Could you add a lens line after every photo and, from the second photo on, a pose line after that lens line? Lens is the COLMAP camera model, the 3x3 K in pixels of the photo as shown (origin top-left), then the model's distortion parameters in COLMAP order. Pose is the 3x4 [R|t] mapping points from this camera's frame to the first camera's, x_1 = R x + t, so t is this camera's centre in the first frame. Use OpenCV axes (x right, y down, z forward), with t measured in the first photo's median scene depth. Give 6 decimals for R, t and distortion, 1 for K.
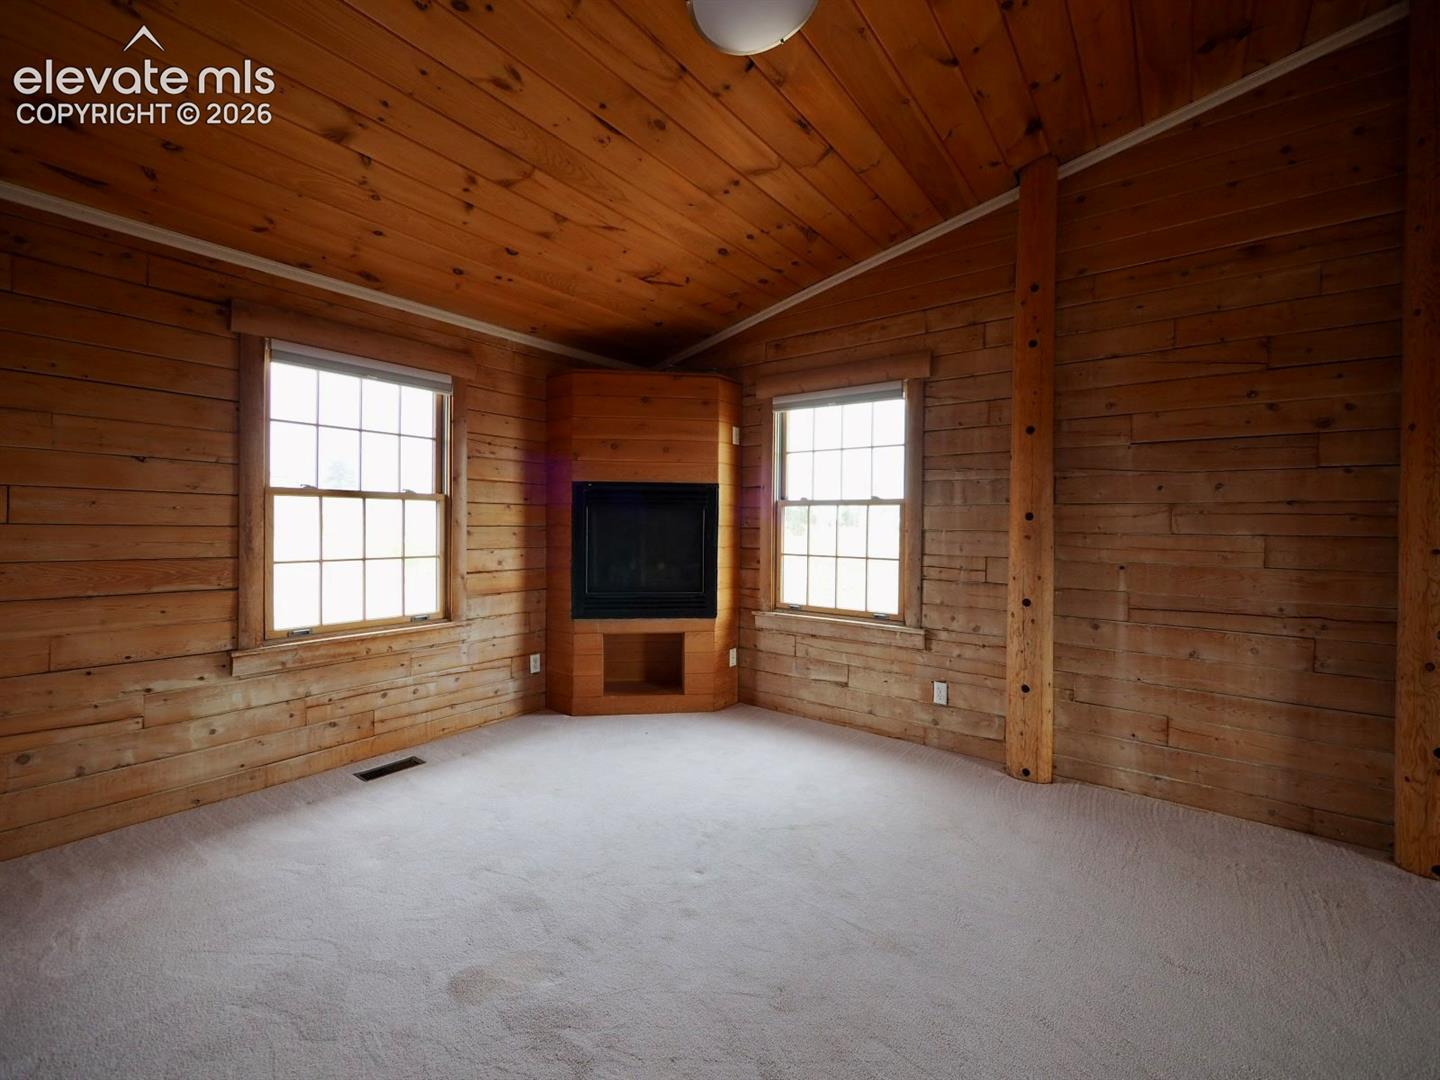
lens RADIAL K [[606.8, 0, 717.8], [0, 606.8, 529.8], [0, 0, 1]] dist [-0.006558, 0.000859]
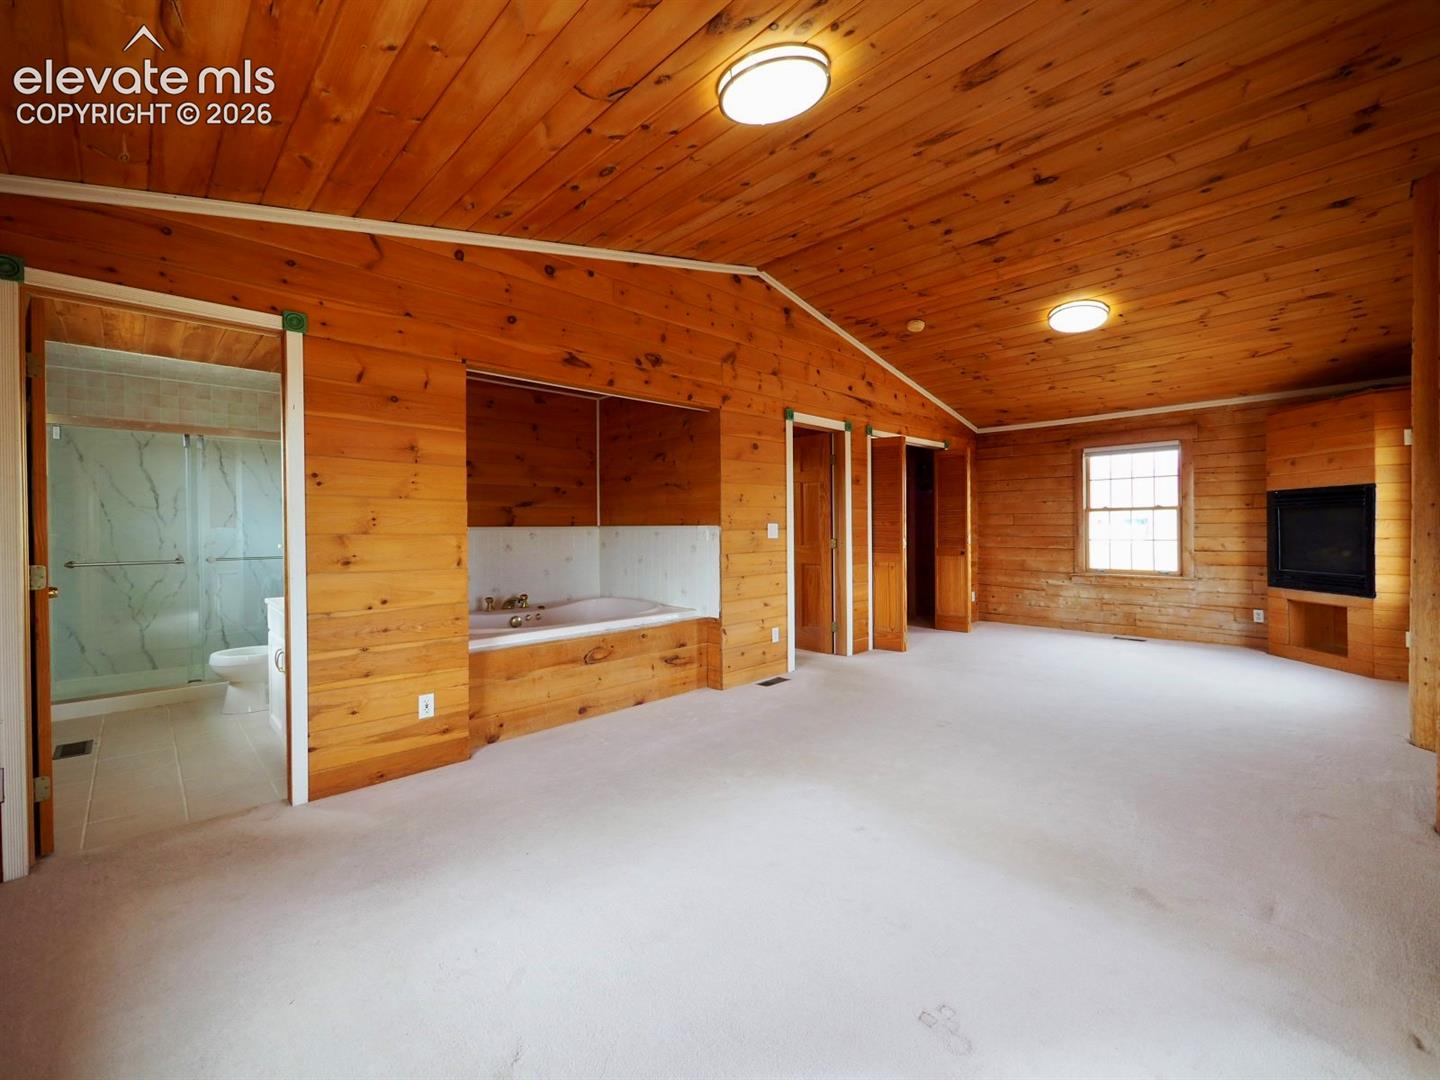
lens RADIAL K [[606.8, 0, 719.5], [0, 606.8, 521.9], [0, 0, 1]] dist [-0.006558, 0.000859]
pose [[-0.143044, -0.019252, -0.989529, 1.522424], [-0.001654, 0.999814, -0.019213, 0.025925], [0.989715, -0.001112, -0.143050, -0.093145]]
